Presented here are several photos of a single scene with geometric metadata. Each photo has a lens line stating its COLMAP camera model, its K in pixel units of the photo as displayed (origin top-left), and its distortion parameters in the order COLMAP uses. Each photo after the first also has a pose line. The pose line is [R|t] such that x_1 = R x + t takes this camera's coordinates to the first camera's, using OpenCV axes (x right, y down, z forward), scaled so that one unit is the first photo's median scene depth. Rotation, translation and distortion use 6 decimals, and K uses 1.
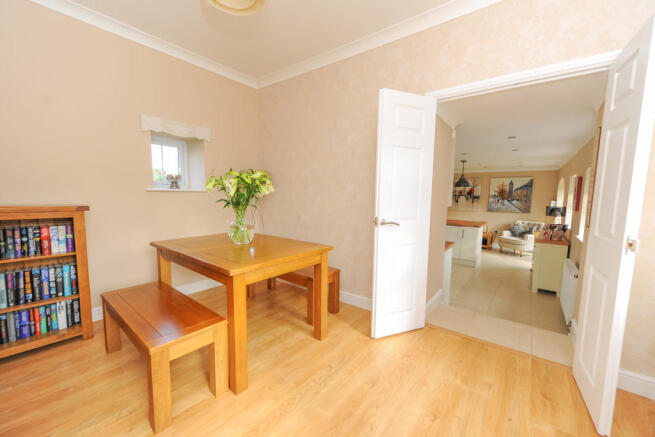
lens RADIAL K [[257.8, 0, 326.7], [0, 257.8, 217.1], [0, 0, 1]] dist [0.005357, -0.001077]
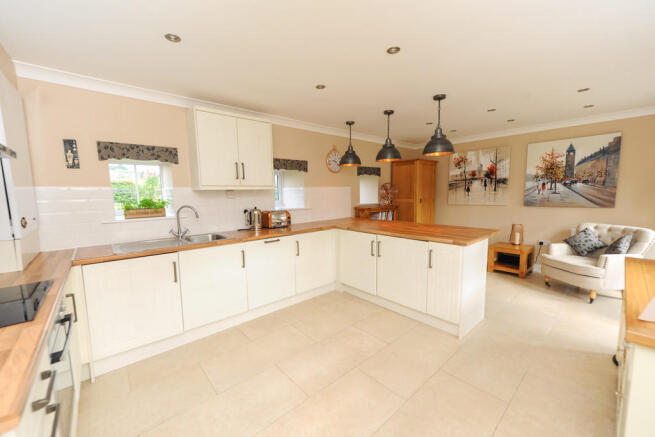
lens RADIAL K [[257.8, 0, 329.3], [0, 257.8, 217.4], [0, 0, 1]] dist [0.005357, -0.001077]
pose [[0.984816, -0.011646, -0.173210, 0.333445], [0.012643, 0.999909, 0.004651, -0.005688], [0.173140, -0.006770, 0.984874, 0.415654]]
